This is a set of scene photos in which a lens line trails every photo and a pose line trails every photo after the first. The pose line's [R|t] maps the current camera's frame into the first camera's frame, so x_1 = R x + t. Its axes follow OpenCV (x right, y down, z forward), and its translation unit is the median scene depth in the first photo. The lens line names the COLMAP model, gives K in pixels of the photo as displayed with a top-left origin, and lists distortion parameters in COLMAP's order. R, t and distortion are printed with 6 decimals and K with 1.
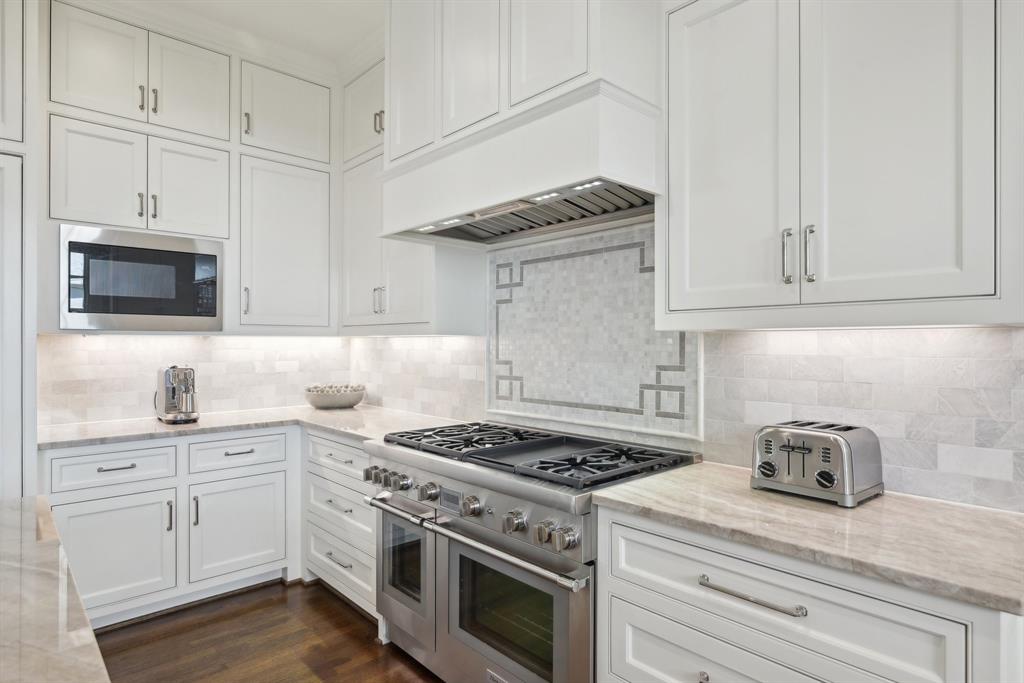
lens RADIAL K [[564.1, 0, 512.9], [0, 564.1, 344.5], [0, 0, 1]] dist [0.002338, 0.000362]
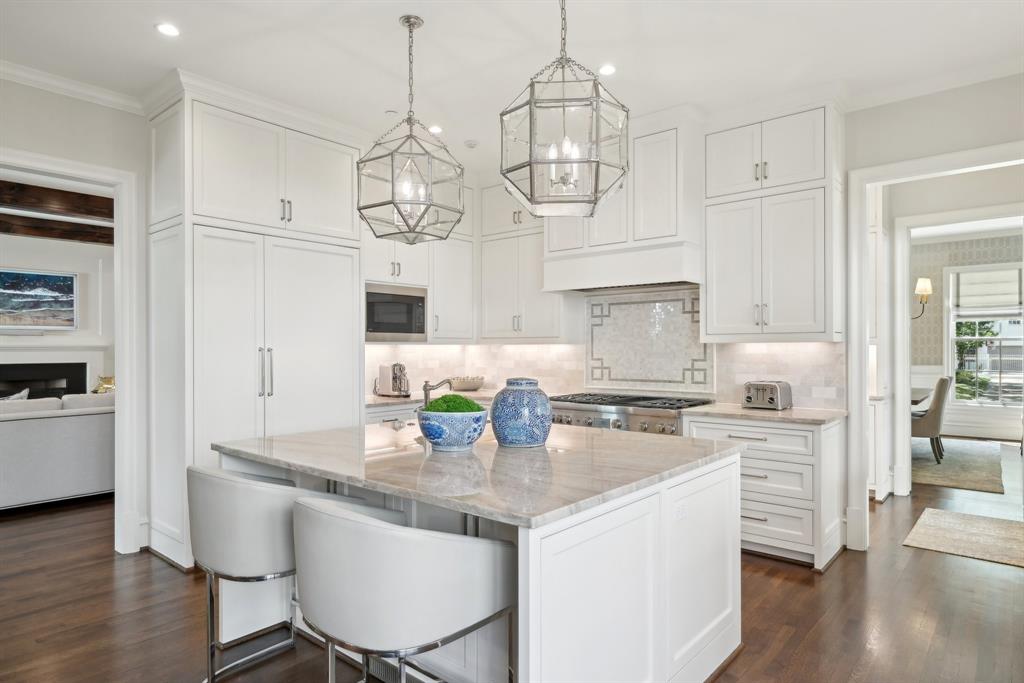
lens RADIAL K [[598.8, 0, 511.4], [0, 598.8, 347.2], [0, 0, 1]] dist [0.003881, 0.002480]
pose [[0.992936, -0.003441, 0.118603, -0.559672], [0.003886, 0.999986, -0.003518, -0.001177], [-0.118589, 0.003954, 0.992936, -0.931050]]
